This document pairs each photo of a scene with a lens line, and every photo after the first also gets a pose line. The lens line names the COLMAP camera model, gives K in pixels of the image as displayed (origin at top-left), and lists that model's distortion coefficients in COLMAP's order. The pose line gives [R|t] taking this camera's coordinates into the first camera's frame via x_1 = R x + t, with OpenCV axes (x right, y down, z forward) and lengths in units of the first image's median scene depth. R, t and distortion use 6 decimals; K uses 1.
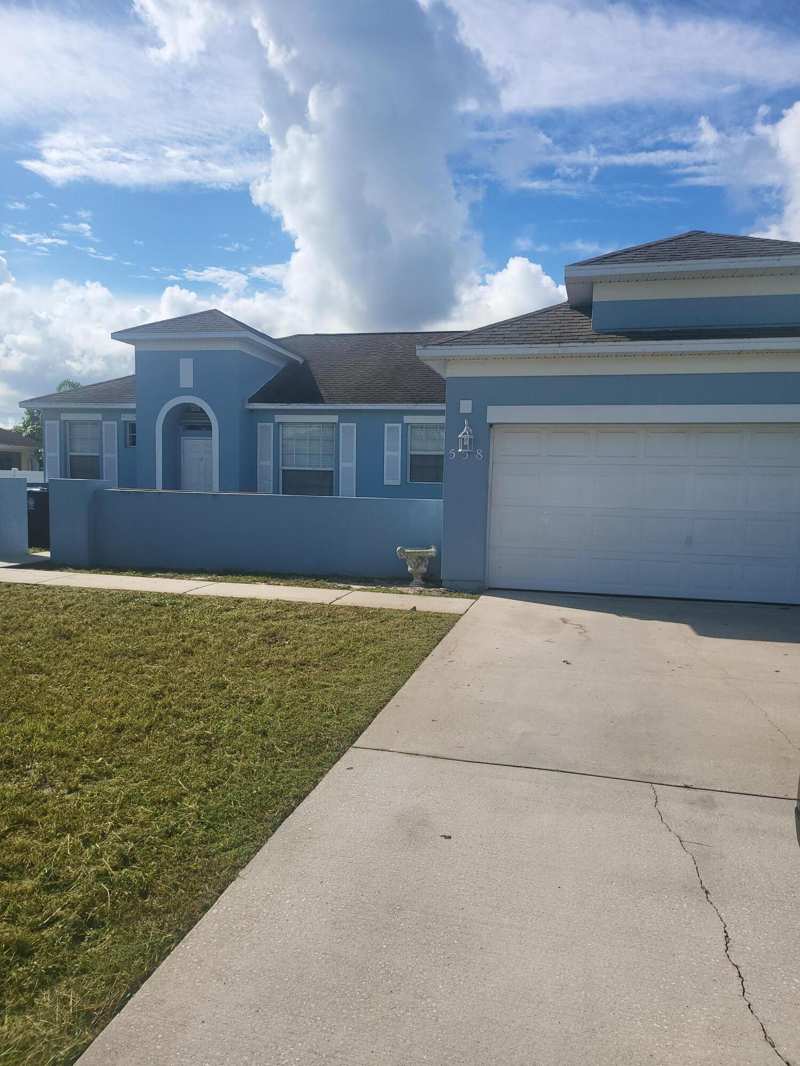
lens RADIAL K [[751.6, 0, 400.0], [0, 751.6, 533.0], [0, 0, 1]] dist [0.080595, -0.072334]
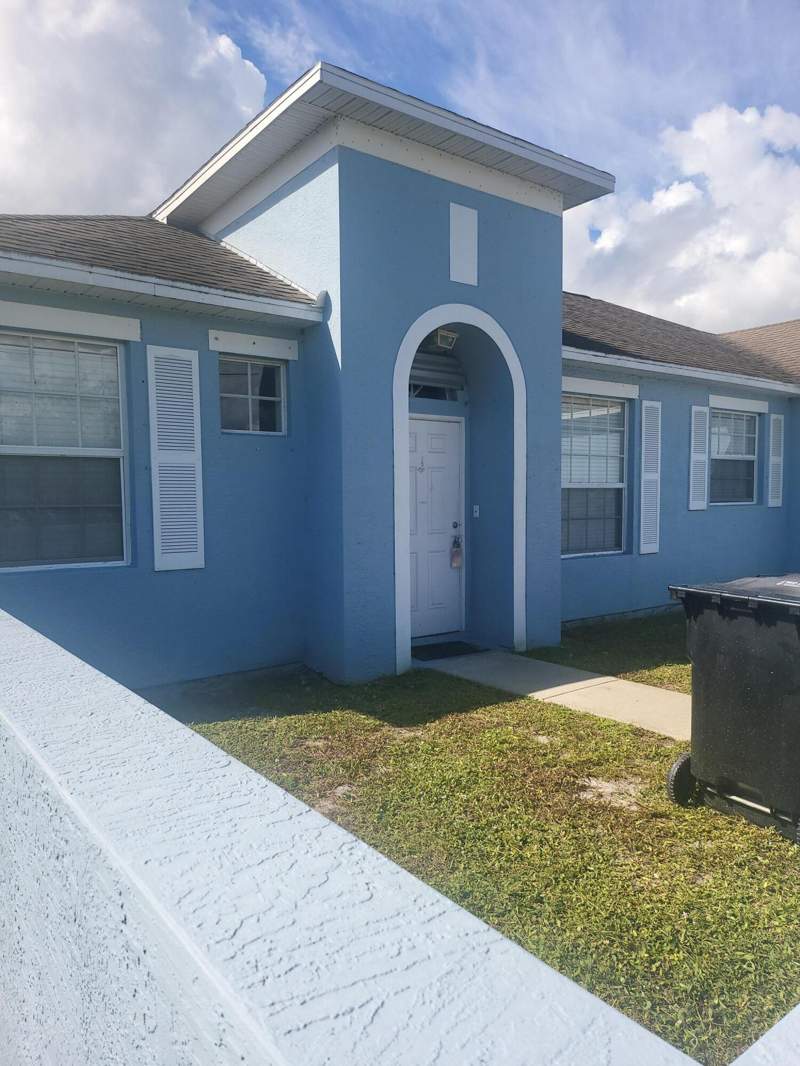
lens RADIAL K [[751.6, 0, 400.0], [0, 751.6, 533.0], [0, 0, 1]] dist [0.080595, -0.072334]
pose [[0.637353, -0.070508, 0.767340, -0.608699], [0.074971, 0.996755, 0.029317, -0.080162], [-0.766917, 0.038843, 0.640570, 0.787755]]
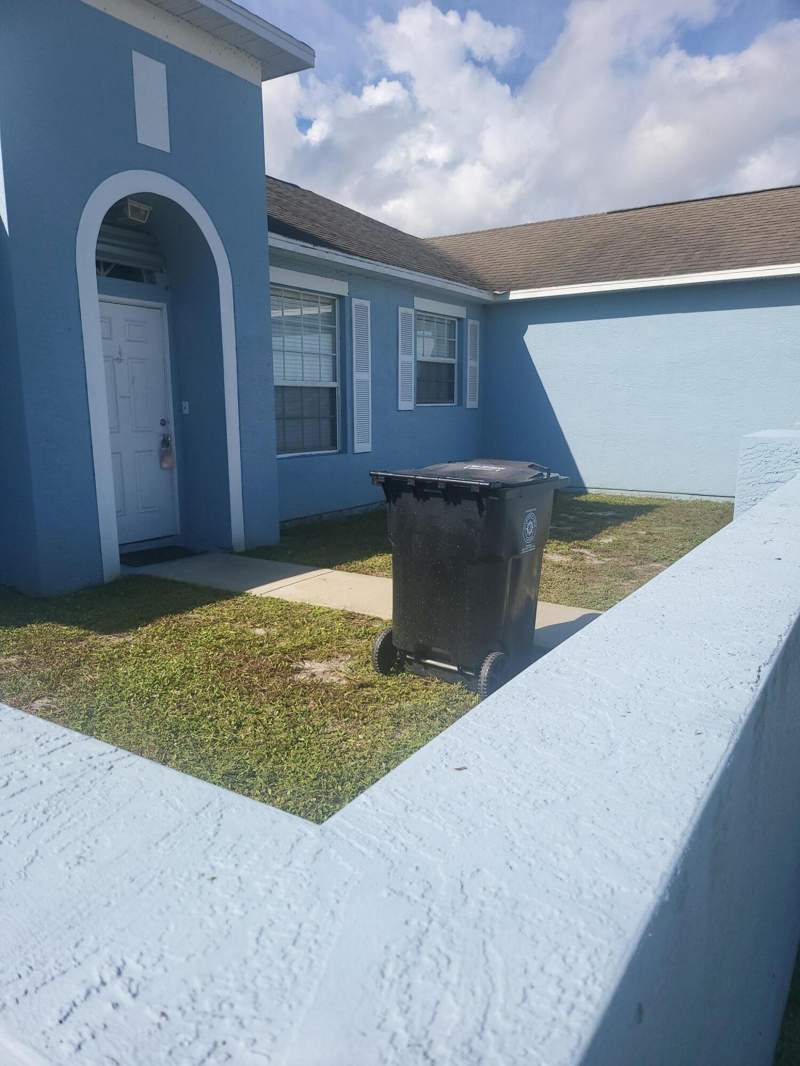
lens RADIAL K [[758.7, 0, 380.3], [0, 758.7, 538.9], [0, 0, 1]] dist [0.072210, -0.063259]
pose [[0.356194, -0.191719, 0.914532, -0.602640], [0.081377, 0.981371, 0.174036, -0.070024], [-0.930862, 0.012431, 0.365161, 0.781668]]
